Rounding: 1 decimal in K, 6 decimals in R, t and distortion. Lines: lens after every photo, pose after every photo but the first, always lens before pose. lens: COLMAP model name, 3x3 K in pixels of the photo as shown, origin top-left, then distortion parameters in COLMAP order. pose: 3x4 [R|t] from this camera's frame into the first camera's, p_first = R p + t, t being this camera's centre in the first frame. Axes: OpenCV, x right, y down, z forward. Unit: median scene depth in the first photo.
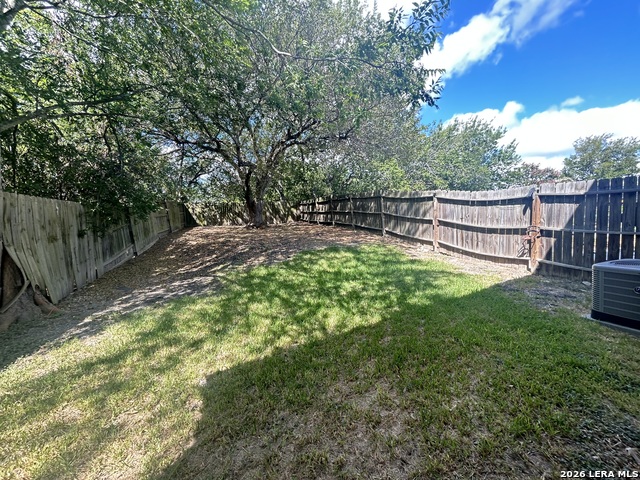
lens RADIAL K [[258.7, 0, 320.0], [0, 258.7, 240.0], [0, 0, 1]] dist [0.000401, 0.000105]
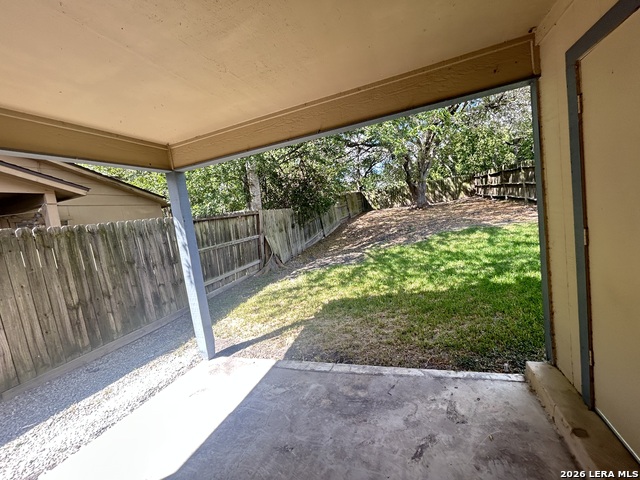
lens RADIAL K [[258.7, 0, 320.0], [0, 258.7, 240.0], [0, 0, 1]] dist [0.000401, 0.000105]
pose [[0.769395, 0.000837, -0.638773, 0.309014], [0.054508, 0.996266, 0.066959, -0.033975], [0.636443, -0.086337, 0.766476, -0.216458]]
